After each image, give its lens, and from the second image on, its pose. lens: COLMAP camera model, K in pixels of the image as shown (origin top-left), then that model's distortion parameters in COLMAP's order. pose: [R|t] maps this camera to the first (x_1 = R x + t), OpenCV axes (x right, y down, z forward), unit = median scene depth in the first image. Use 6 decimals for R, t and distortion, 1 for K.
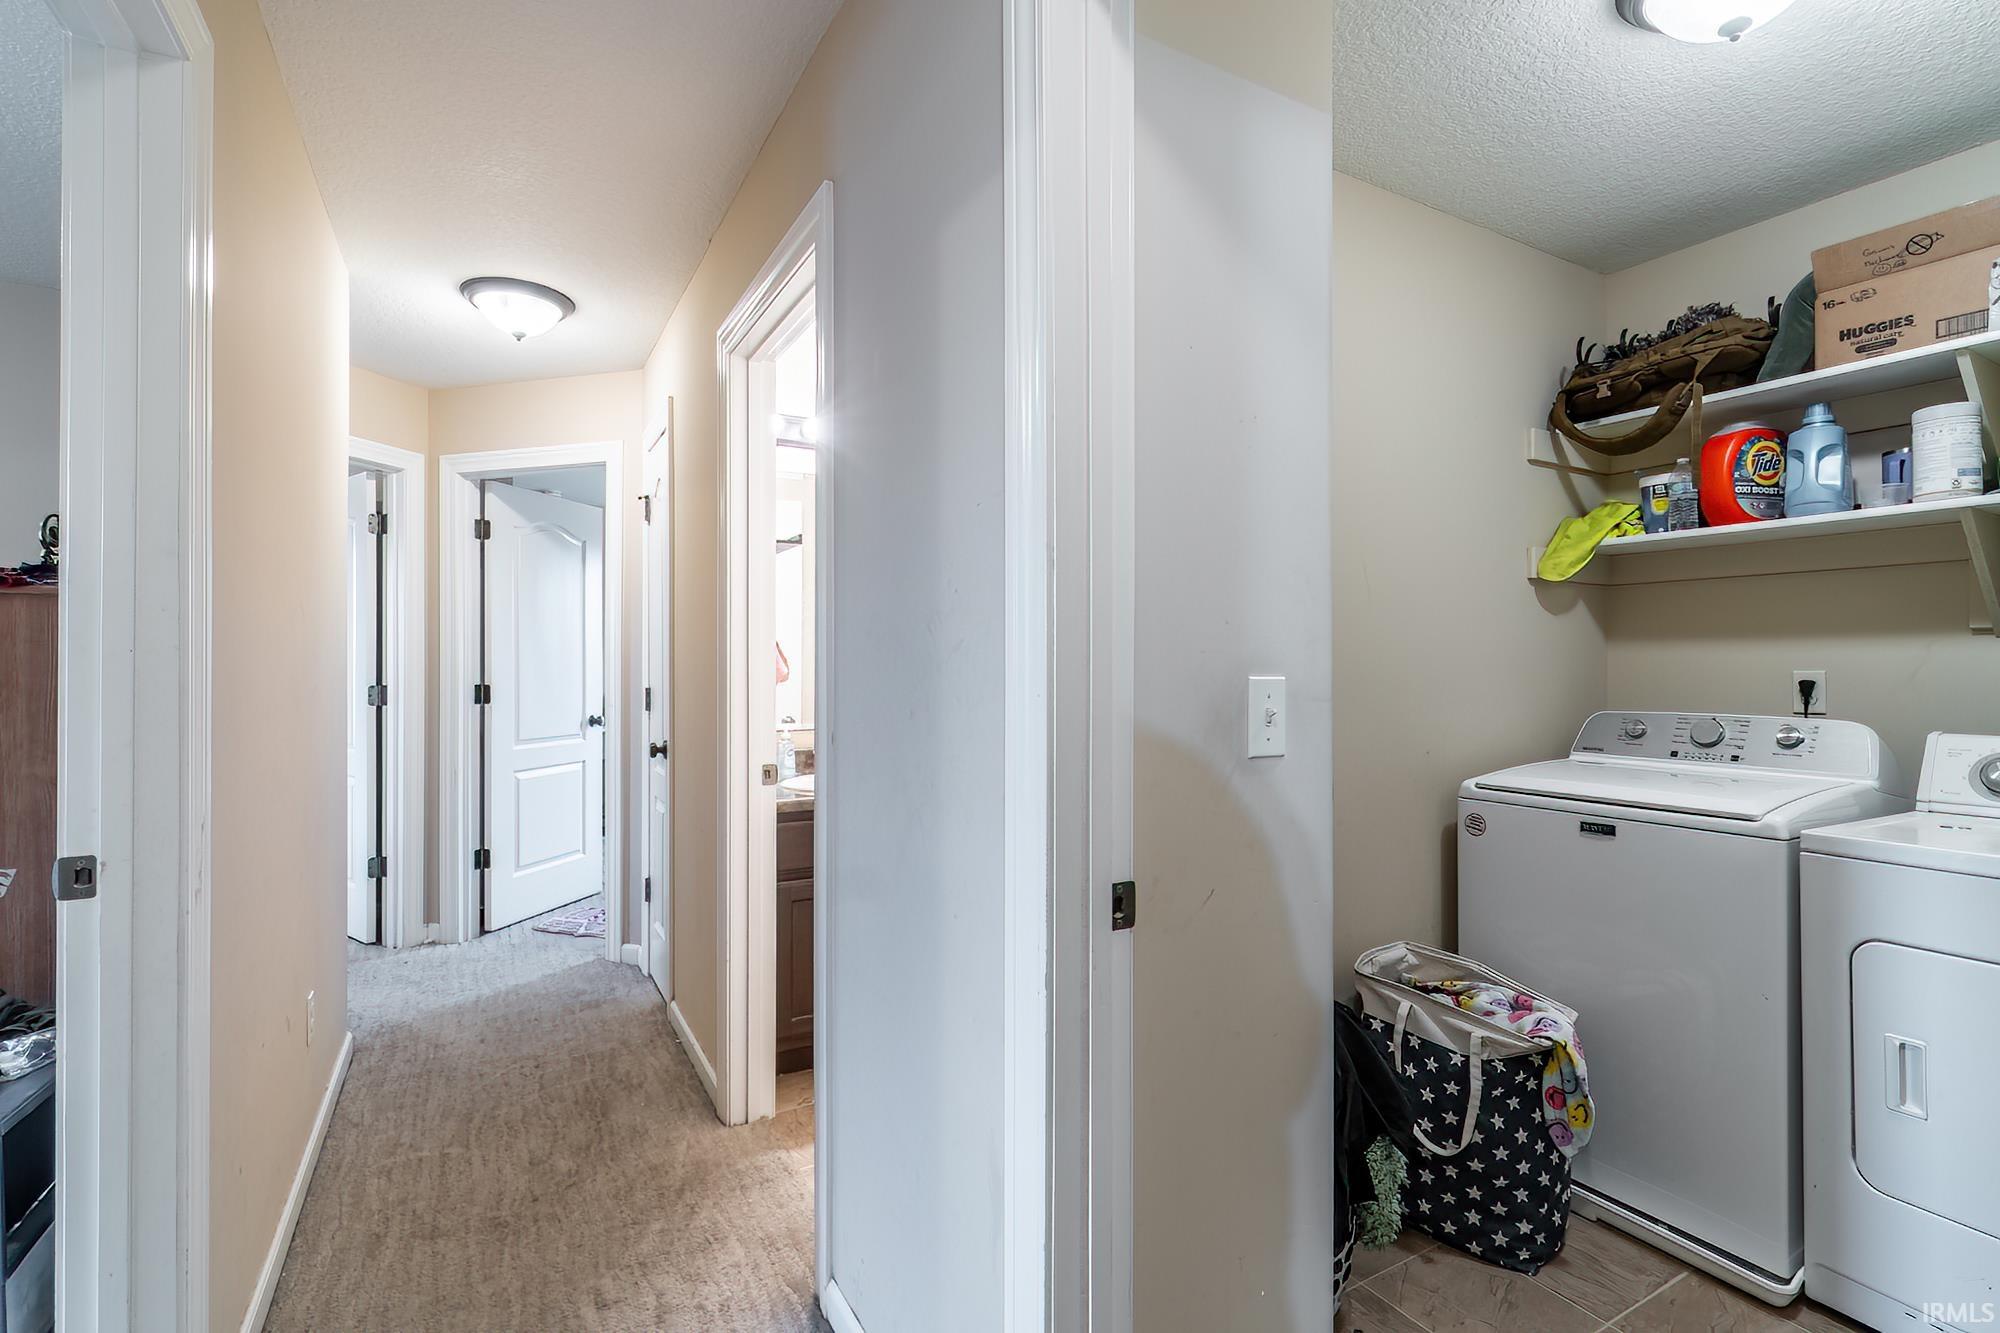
lens RADIAL K [[870.6, 0, 1007.0], [0, 870.6, 661.0], [0, 0, 1]] dist [0.000260, -0.001321]
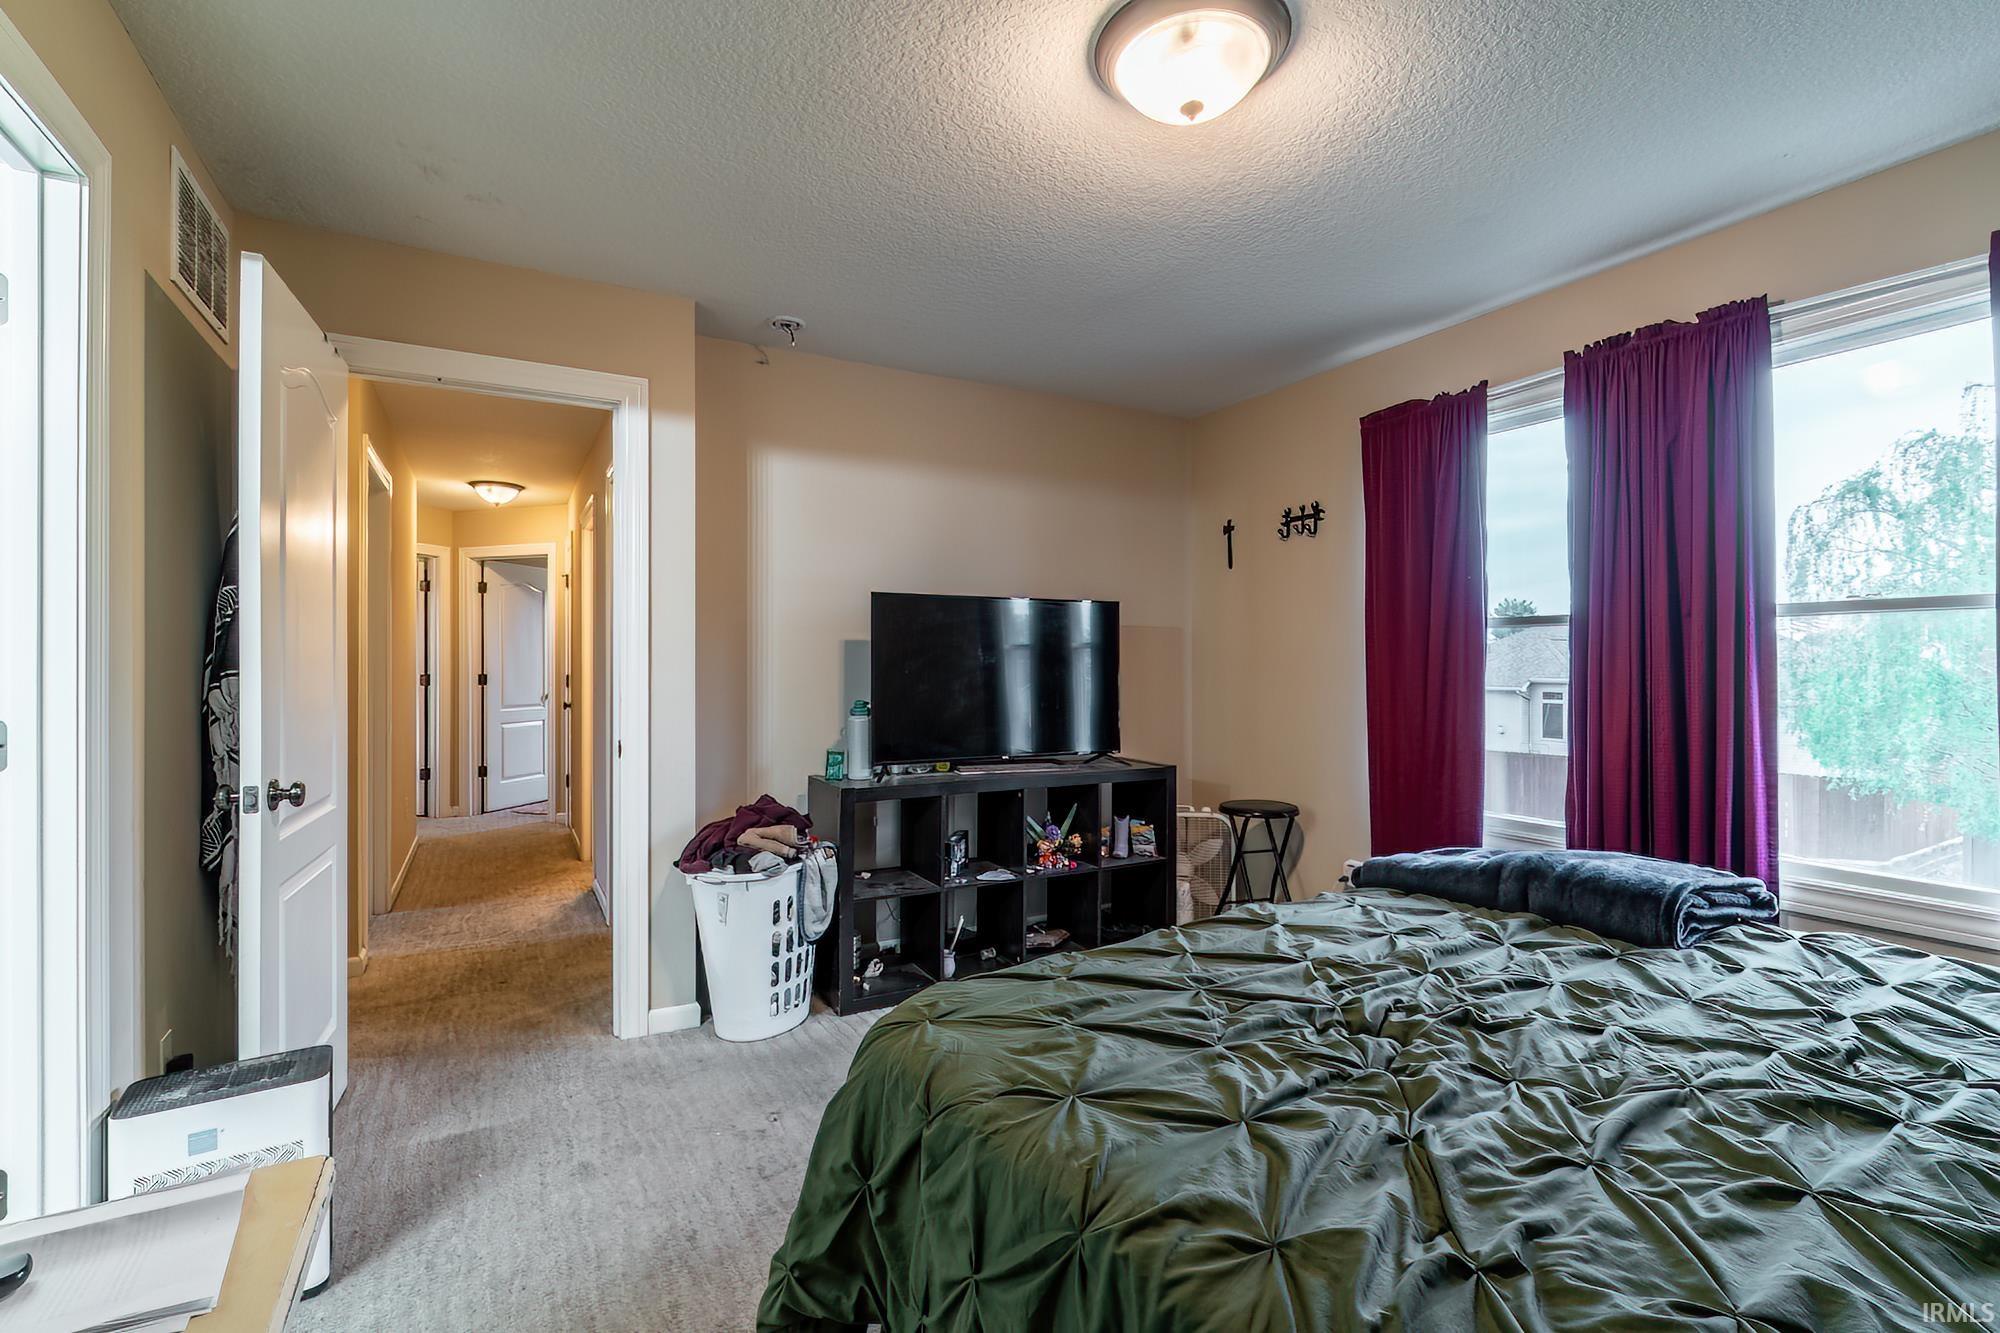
lens RADIAL K [[870.6, 0, 1009.3], [0, 870.6, 665.5], [0, 0, 1]] dist [0.000260, -0.001321]
pose [[0.999933, 0.001144, -0.011482, 0.518399], [-0.001115, 0.999996, 0.002481, 0.003725], [0.011485, -0.002468, 0.999931, -0.804768]]
